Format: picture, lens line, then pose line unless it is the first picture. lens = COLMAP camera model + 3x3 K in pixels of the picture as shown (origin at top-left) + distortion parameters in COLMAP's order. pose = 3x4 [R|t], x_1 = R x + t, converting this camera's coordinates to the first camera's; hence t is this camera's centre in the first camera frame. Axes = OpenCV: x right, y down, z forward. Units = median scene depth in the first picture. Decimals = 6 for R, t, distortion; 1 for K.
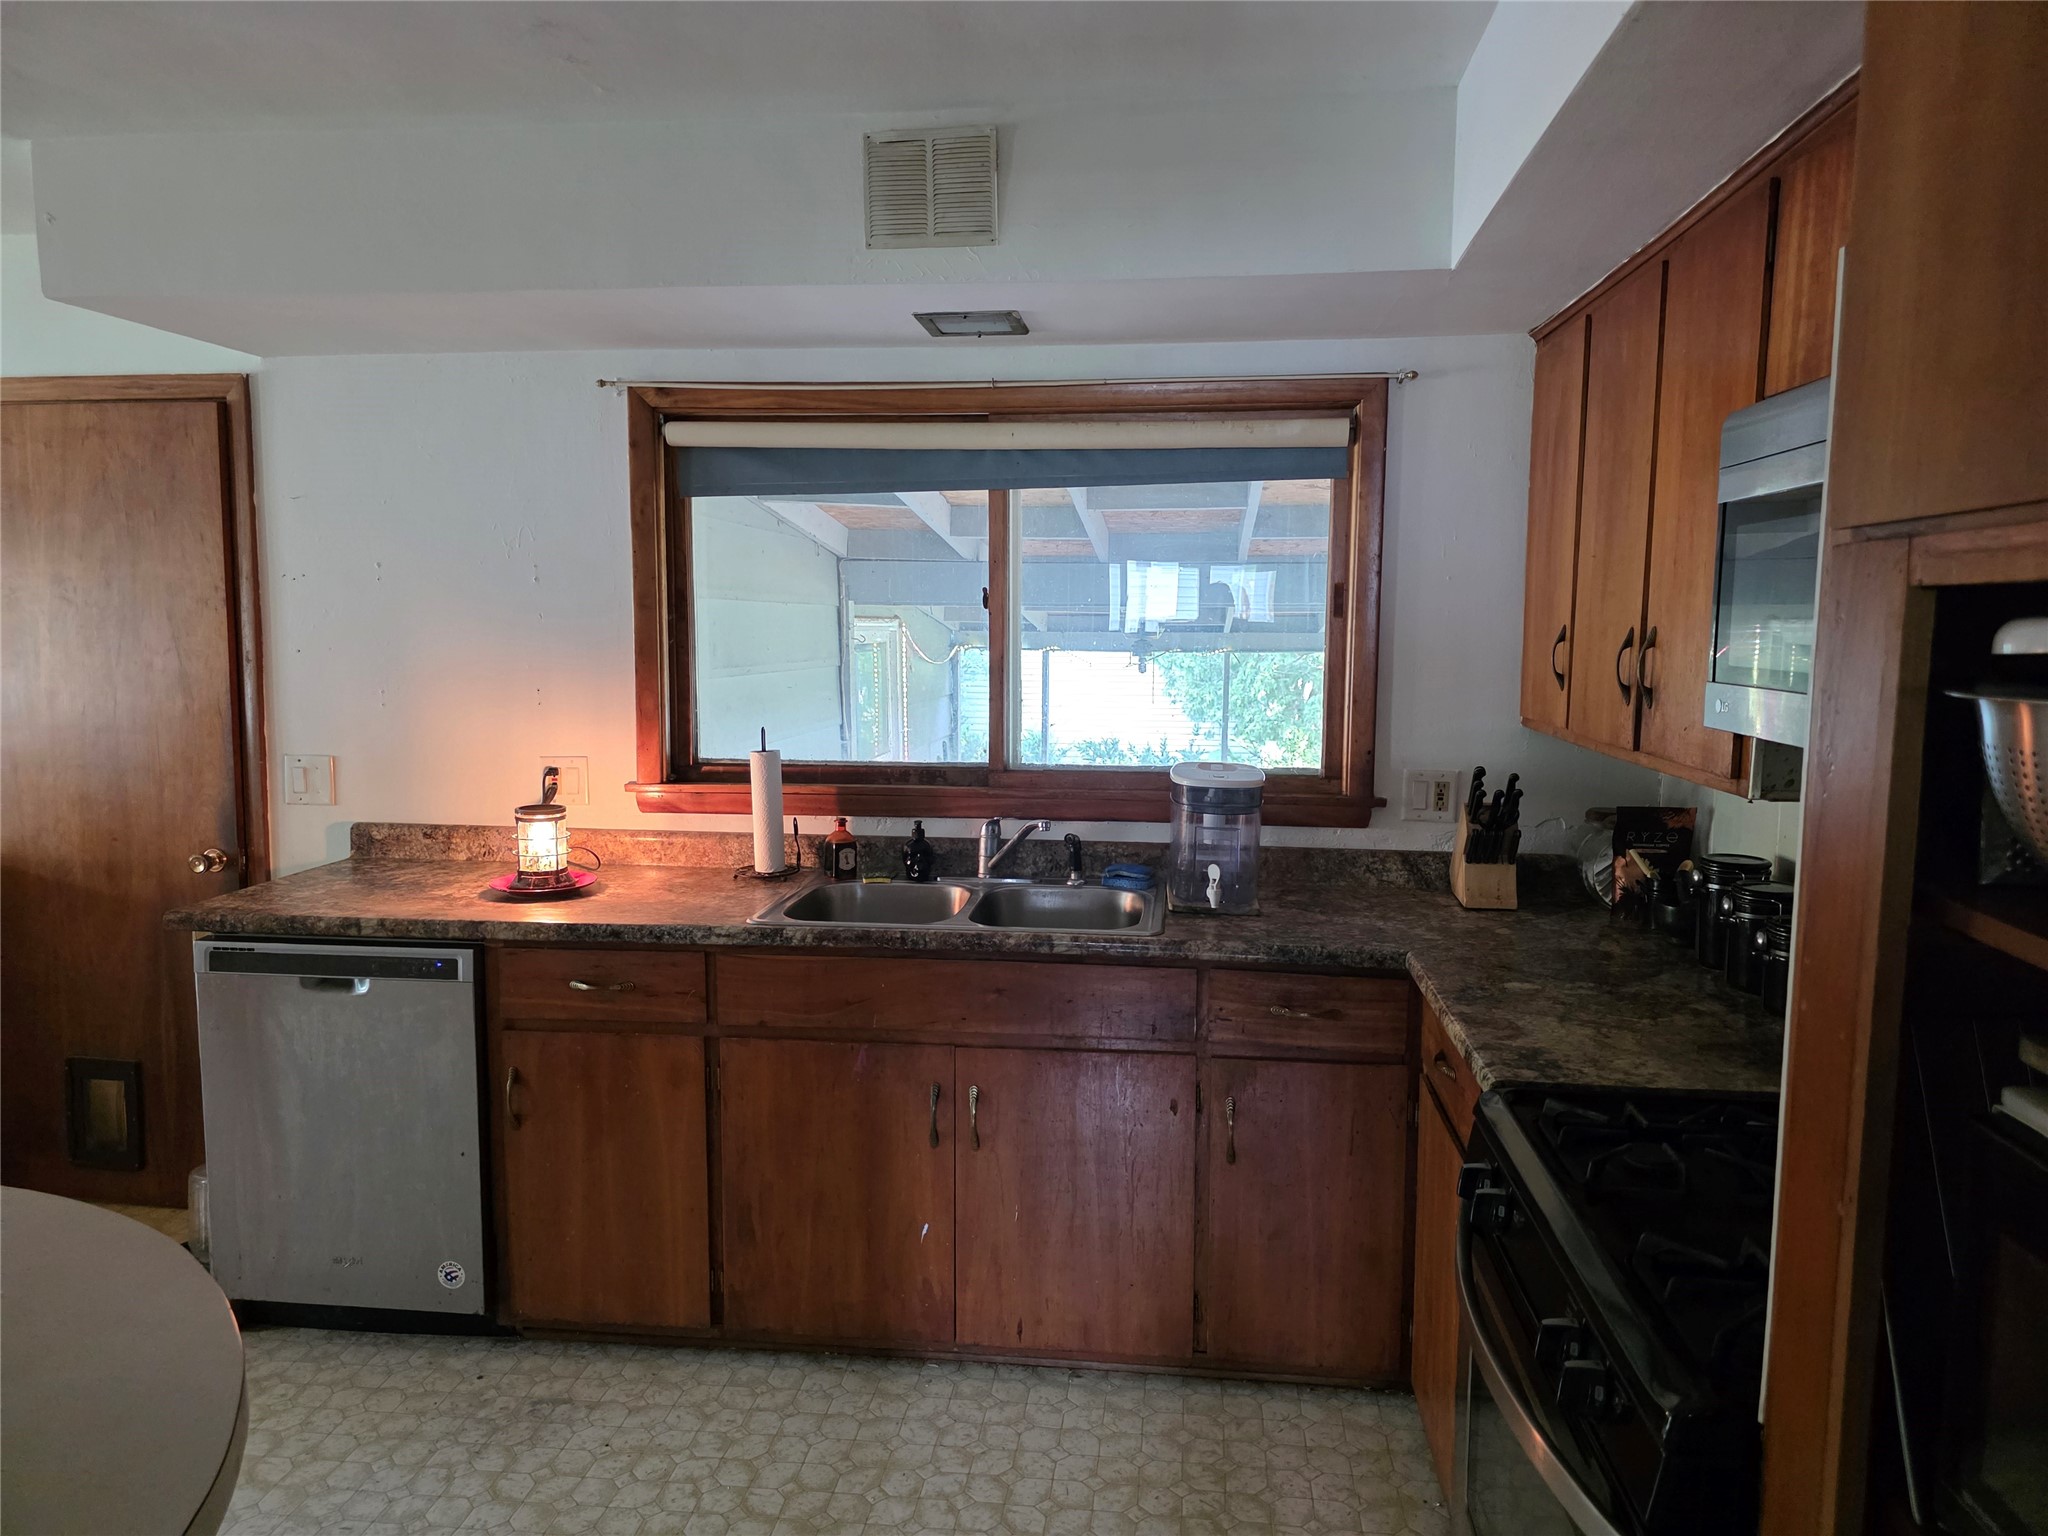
lens RADIAL K [[1370.6, 0, 1031.7], [0, 1370.6, 763.0], [0, 0, 1]] dist [0.010857, -0.007098]
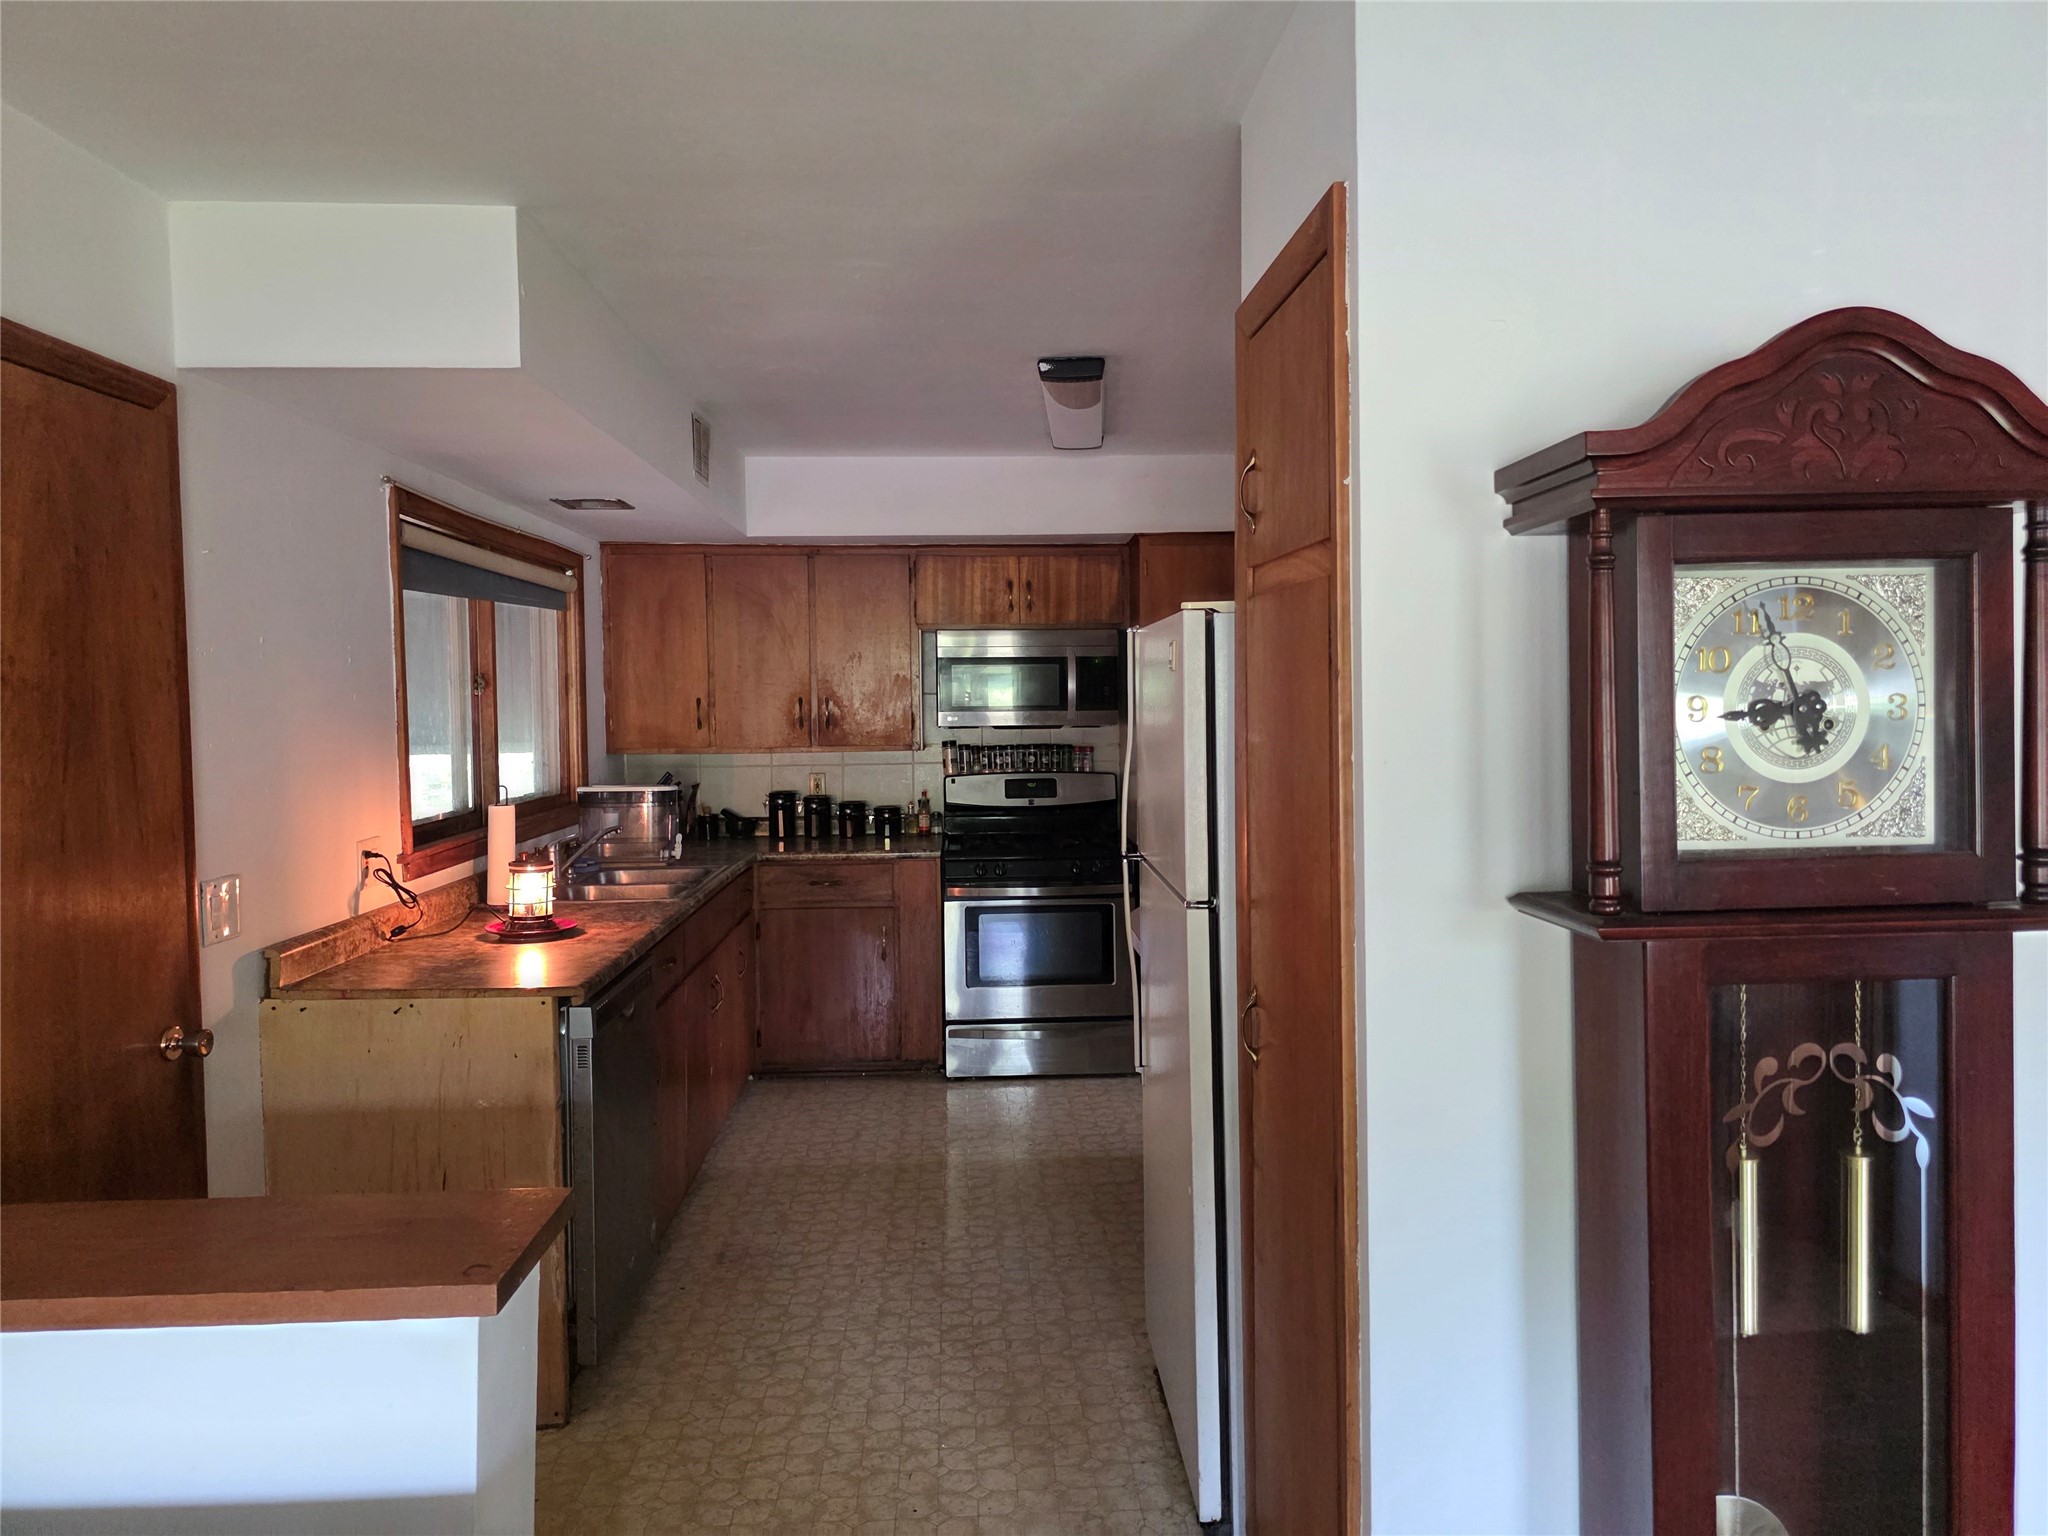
lens RADIAL K [[1370.6, 0, 1026.1], [0, 1370.6, 762.6], [0, 0, 1]] dist [0.010857, -0.007098]
pose [[-0.148029, -0.054735, 0.987467, -1.809373], [0.125927, 0.989297, 0.073714, -0.094640], [-0.980933, 0.135260, -0.139552, 0.863303]]
